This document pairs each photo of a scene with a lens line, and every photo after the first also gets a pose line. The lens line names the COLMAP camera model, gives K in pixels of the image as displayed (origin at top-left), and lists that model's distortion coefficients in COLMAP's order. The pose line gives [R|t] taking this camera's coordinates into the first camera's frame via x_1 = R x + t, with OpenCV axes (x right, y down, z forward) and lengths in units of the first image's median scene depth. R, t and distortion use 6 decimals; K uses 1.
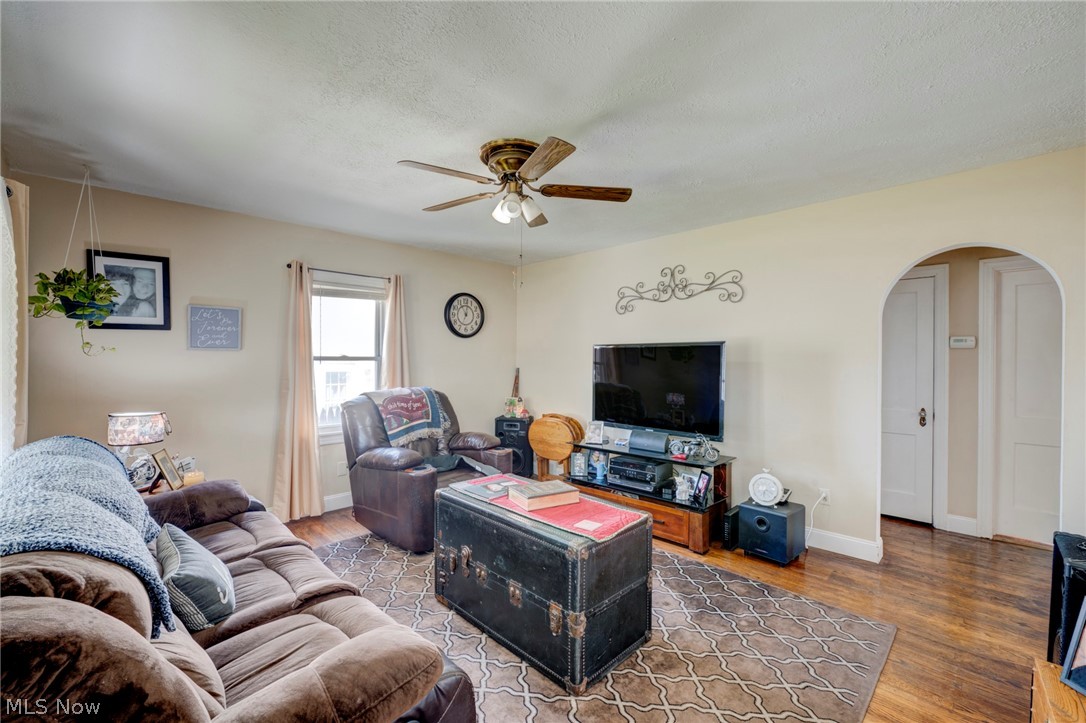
lens RADIAL K [[458.6, 0, 549.1], [0, 458.6, 360.7], [0, 0, 1]] dist [-0.005488, -0.002334]
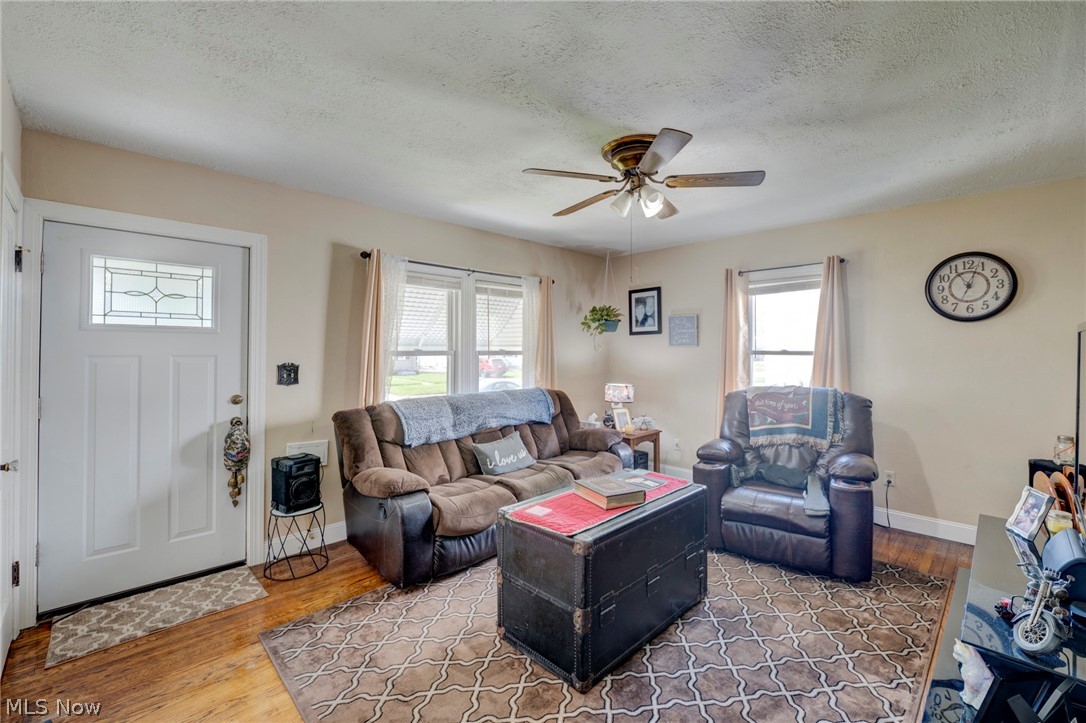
lens RADIAL K [[458.6, 0, 546.0], [0, 458.6, 349.2], [0, 0, 1]] dist [-0.005488, -0.002334]
pose [[0.009102, -0.006030, -0.999940, 0.624439], [-0.007900, 0.999950, -0.006102, -0.003601], [0.999927, 0.007955, 0.009053, 0.548837]]
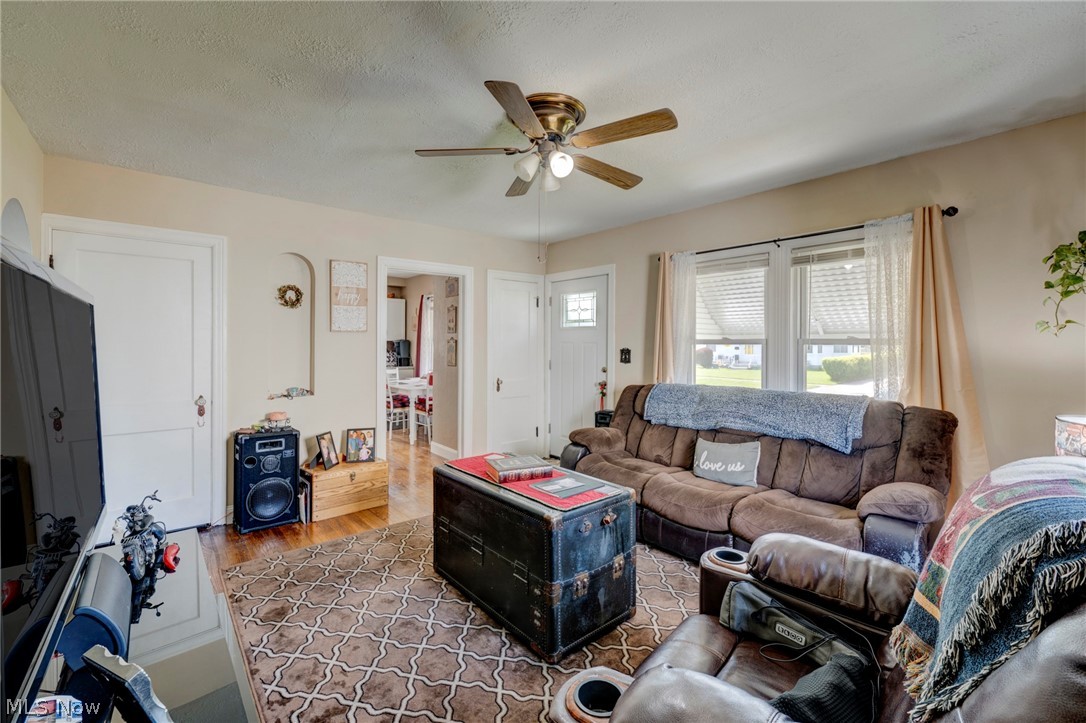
lens RADIAL K [[458.6, 0, 550.2], [0, 458.6, 358.3], [0, 0, 1]] dist [-0.005488, -0.002334]
pose [[-0.998559, -0.006167, 0.053307, -0.091102], [-0.003978, 0.999148, 0.041077, -0.002385], [-0.053515, 0.040806, -0.997733, 1.315471]]
